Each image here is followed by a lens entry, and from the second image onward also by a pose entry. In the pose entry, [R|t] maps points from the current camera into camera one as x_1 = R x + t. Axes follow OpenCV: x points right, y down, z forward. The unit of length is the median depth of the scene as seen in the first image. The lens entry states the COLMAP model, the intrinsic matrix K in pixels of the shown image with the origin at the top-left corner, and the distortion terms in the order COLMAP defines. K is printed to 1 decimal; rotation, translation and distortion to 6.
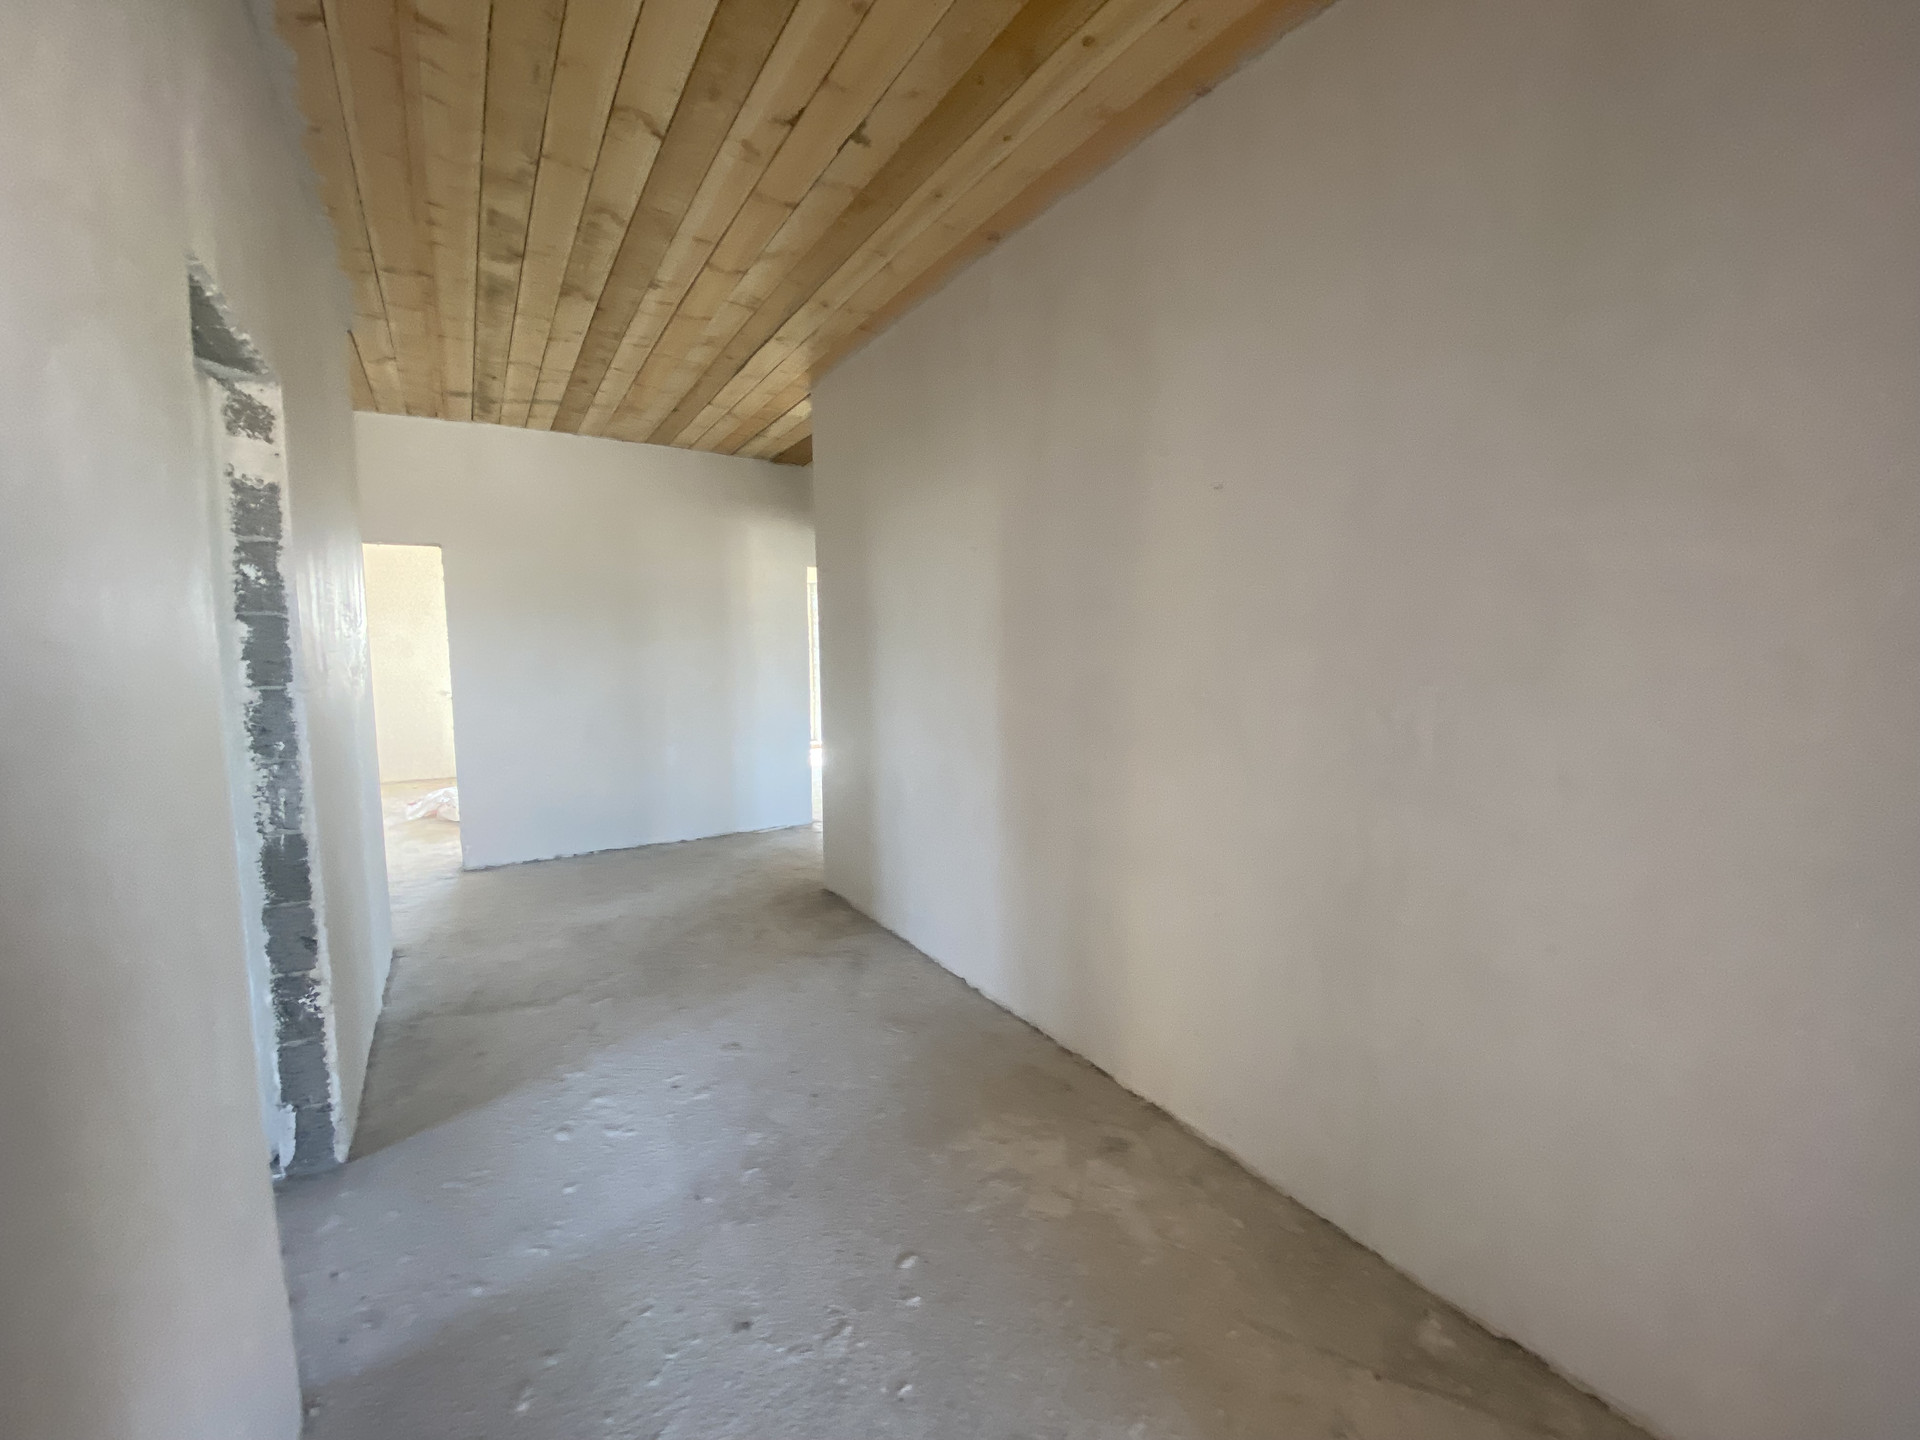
lens RADIAL K [[780.9, 0, 963.1], [0, 780.9, 720.4], [0, 0, 1]] dist [0.012545, -0.017528]
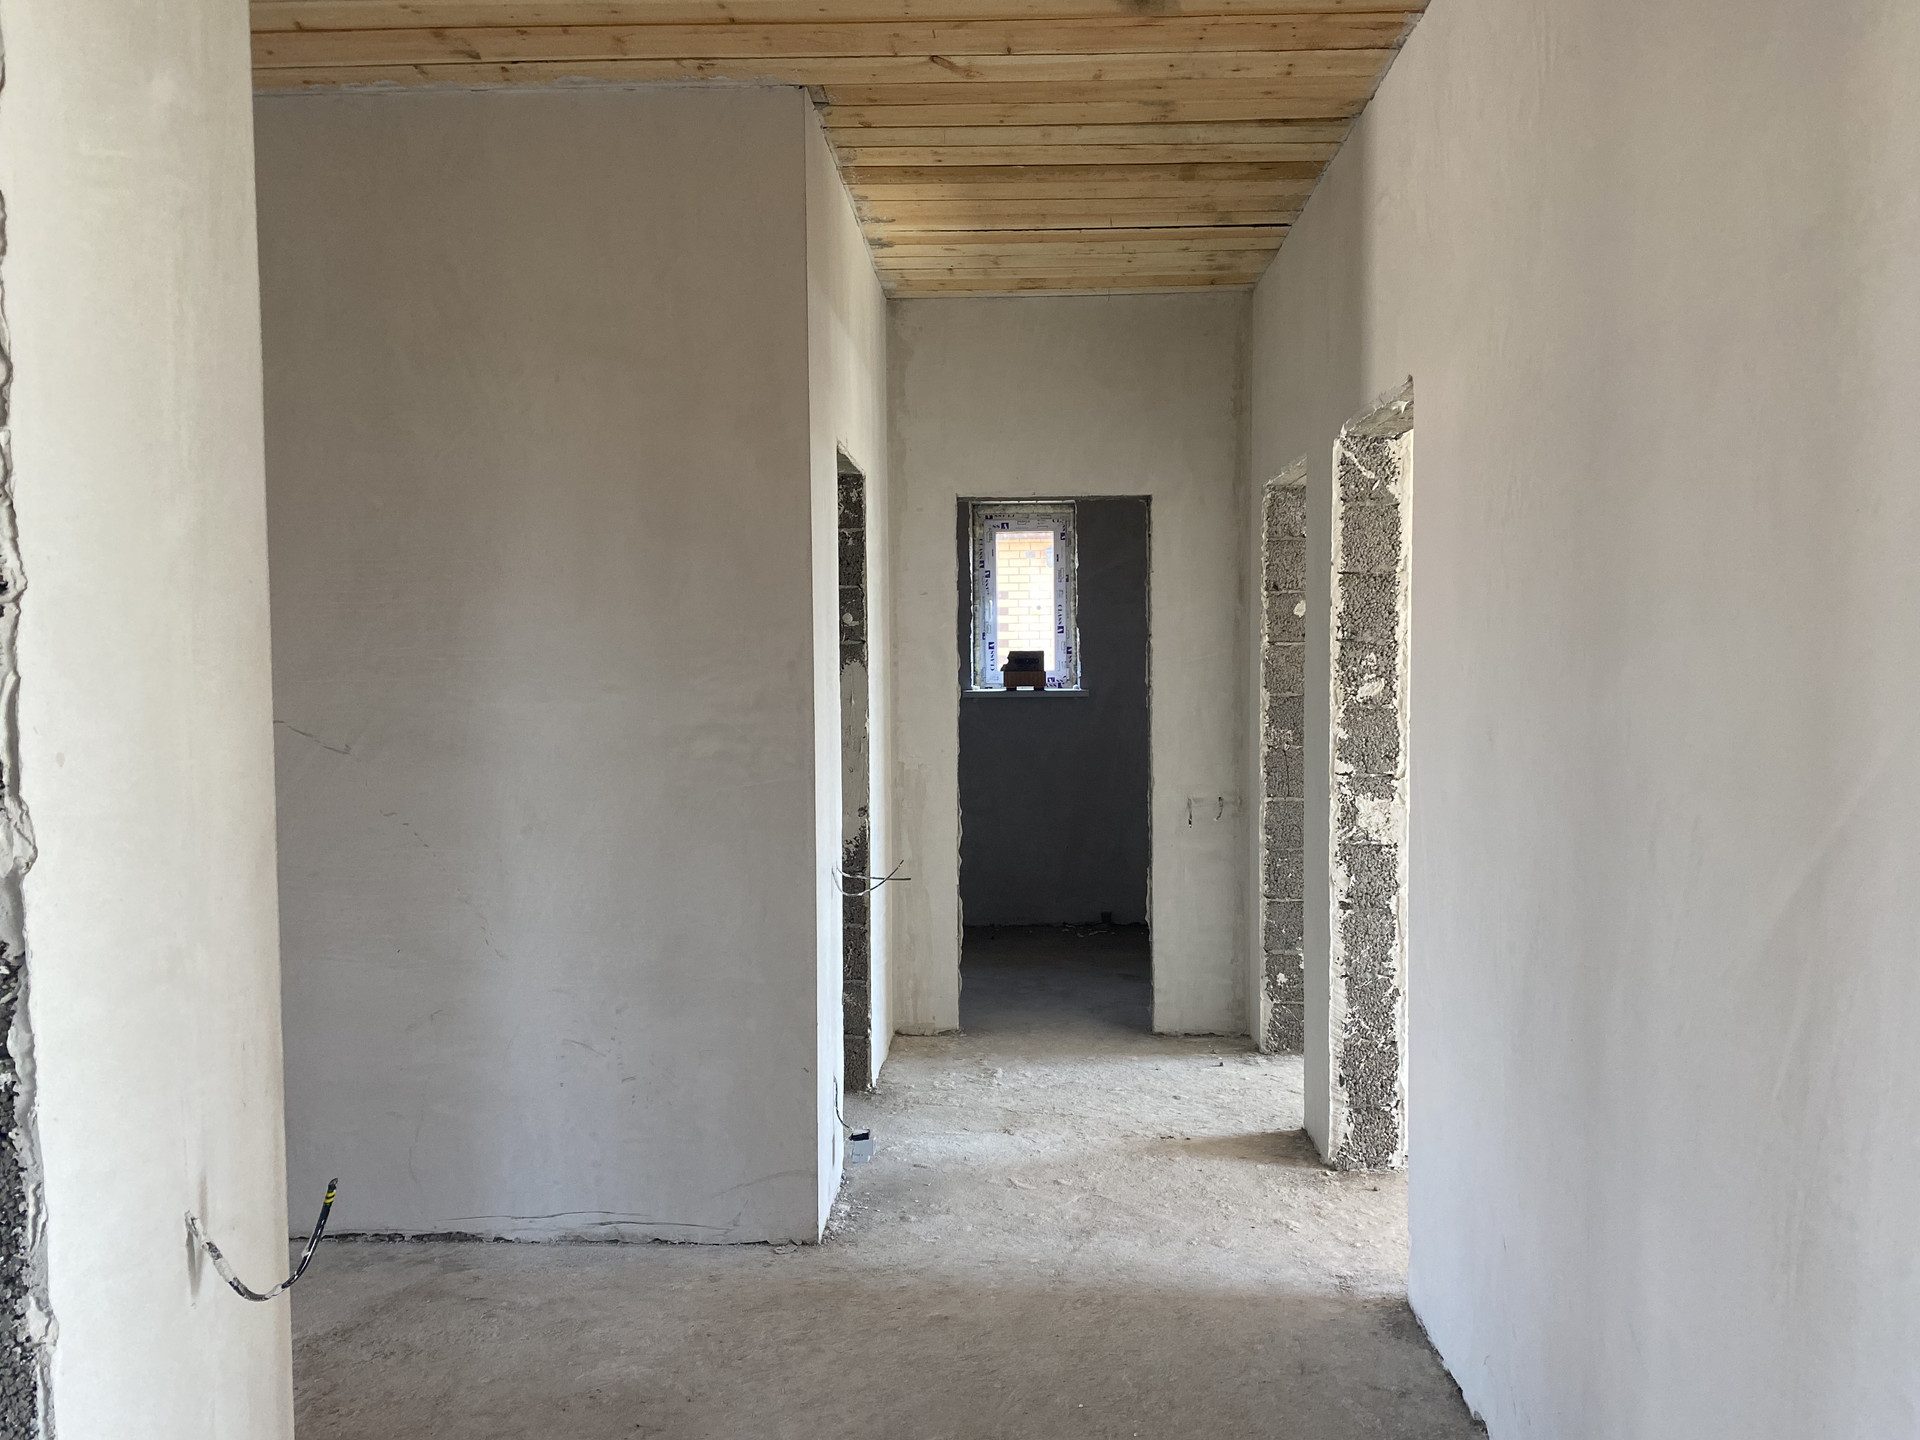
lens RADIAL K [[1480.7, 0, 957.9], [0, 1480.7, 737.9], [0, 0, 1]] dist [0.032229, -0.034661]
pose [[-0.580151, 0.060691, -0.812244, 0.020667], [-0.065617, 0.990496, 0.120878, -0.310874], [0.811861, 0.123424, -0.570655, 2.910672]]
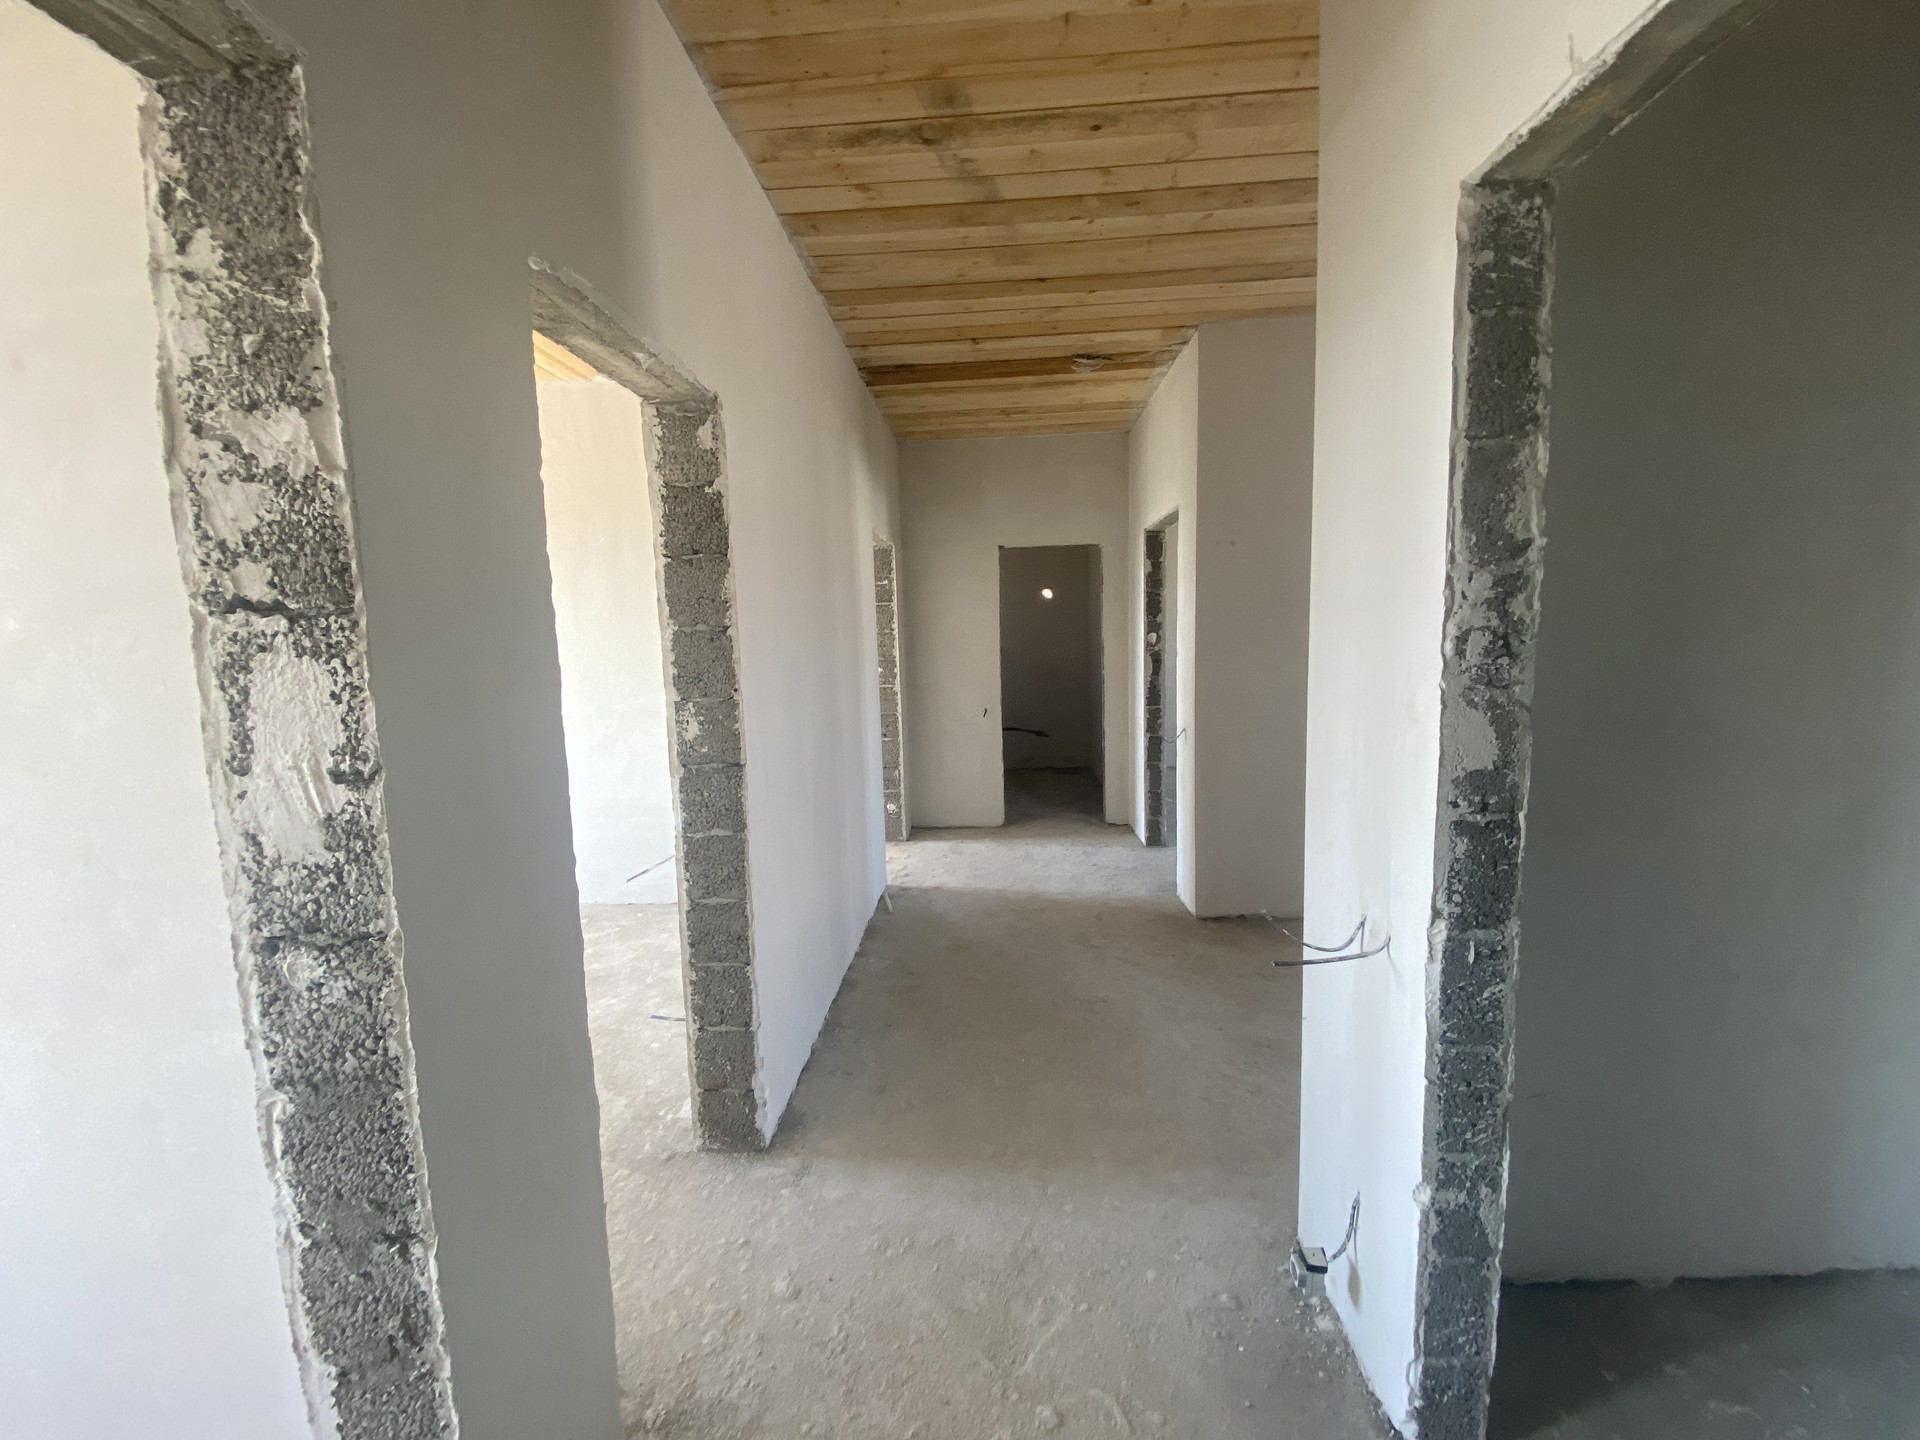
lens RADIAL K [[780.9, 0, 958.9], [0, 780.9, 720.6], [0, 0, 1]] dist [0.012545, -0.017528]
pose [[0.581922, -0.100885, 0.806963, -2.223004], [0.103213, 0.993414, 0.049766, -0.151345], [-0.806668, 0.054329, 0.588502, 1.561256]]
